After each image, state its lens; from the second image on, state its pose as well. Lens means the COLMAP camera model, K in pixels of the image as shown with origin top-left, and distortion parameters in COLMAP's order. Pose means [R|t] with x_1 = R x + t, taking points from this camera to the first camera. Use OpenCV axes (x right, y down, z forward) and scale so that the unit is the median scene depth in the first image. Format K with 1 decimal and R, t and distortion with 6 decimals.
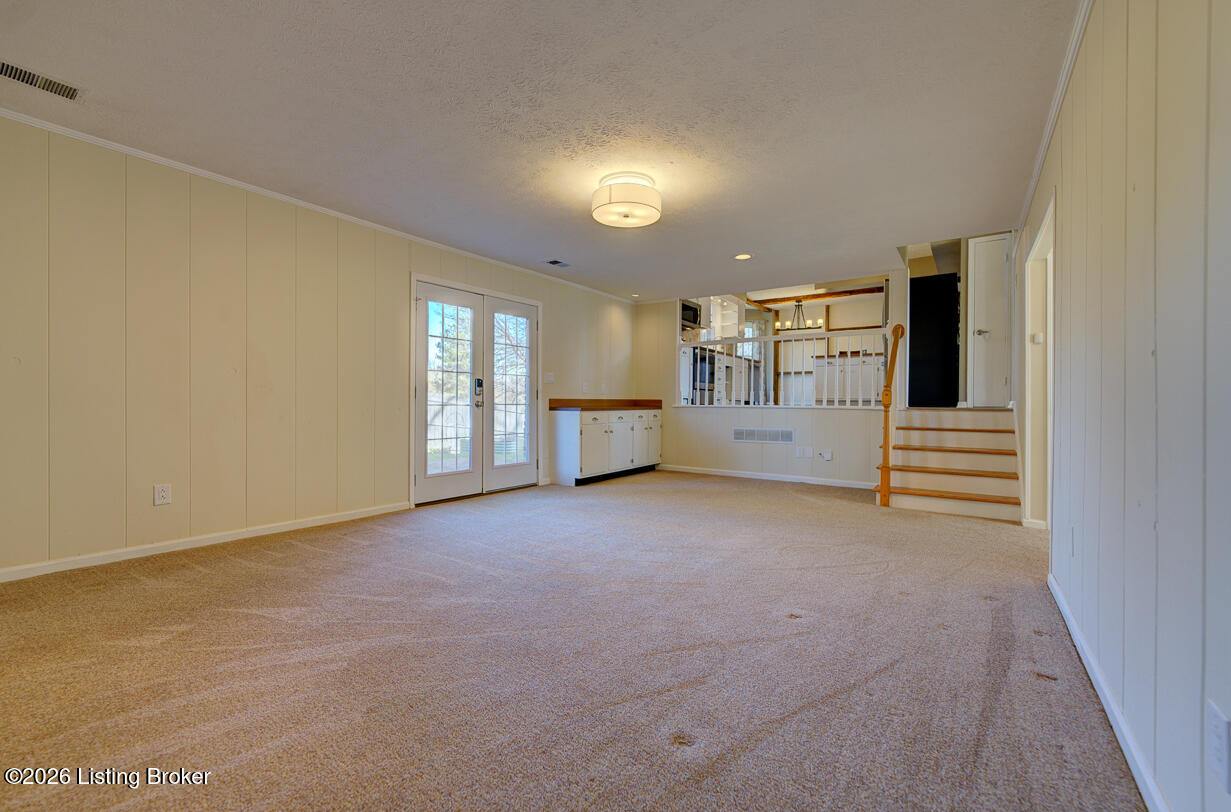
lens RADIAL K [[508.3, 0, 614.8], [0, 508.3, 406.1], [0, 0, 1]] dist [0.004942, 0.000467]
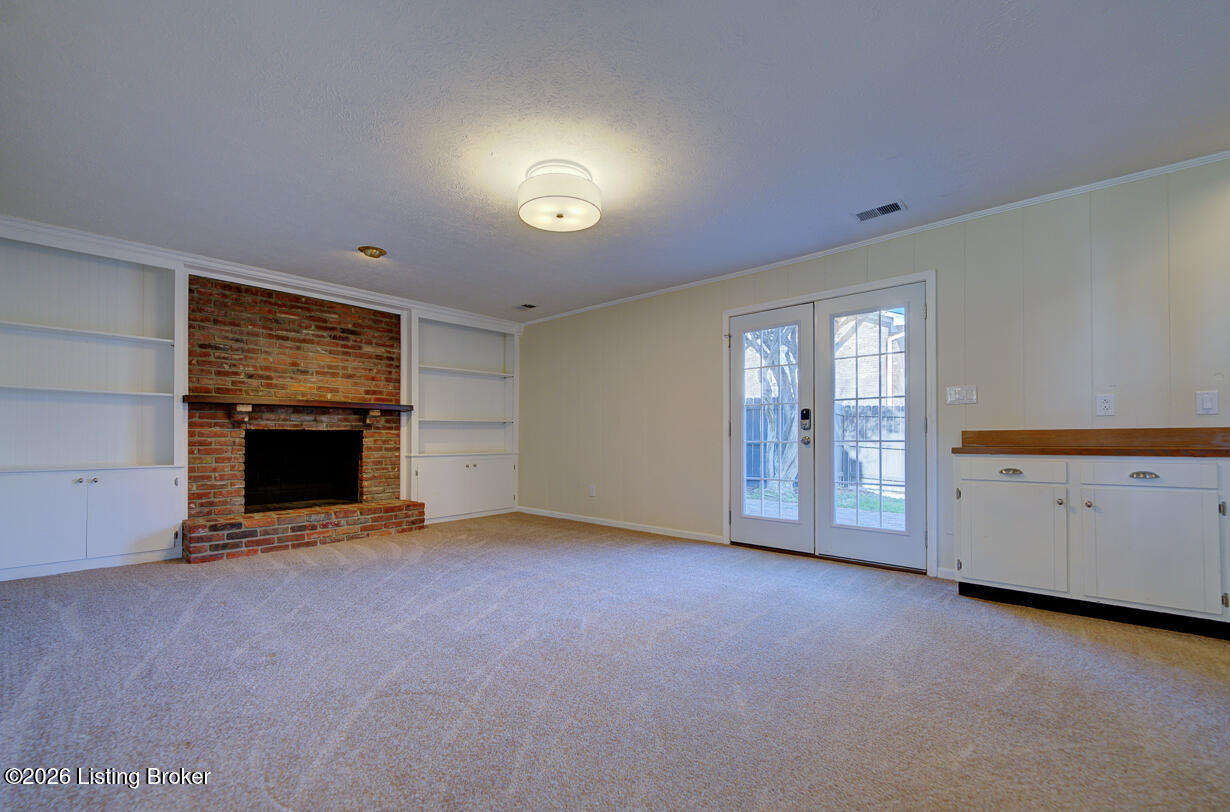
lens RADIAL K [[507.9, 0, 608.5], [0, 507.9, 436.5], [0, 0, 1]] dist [0.004942, 0.000467]
pose [[-0.122848, -0.011642, -0.992357, 0.540362], [-0.004594, 0.999927, -0.011162, -0.000120], [0.992415, 0.003188, -0.122892, 0.759533]]
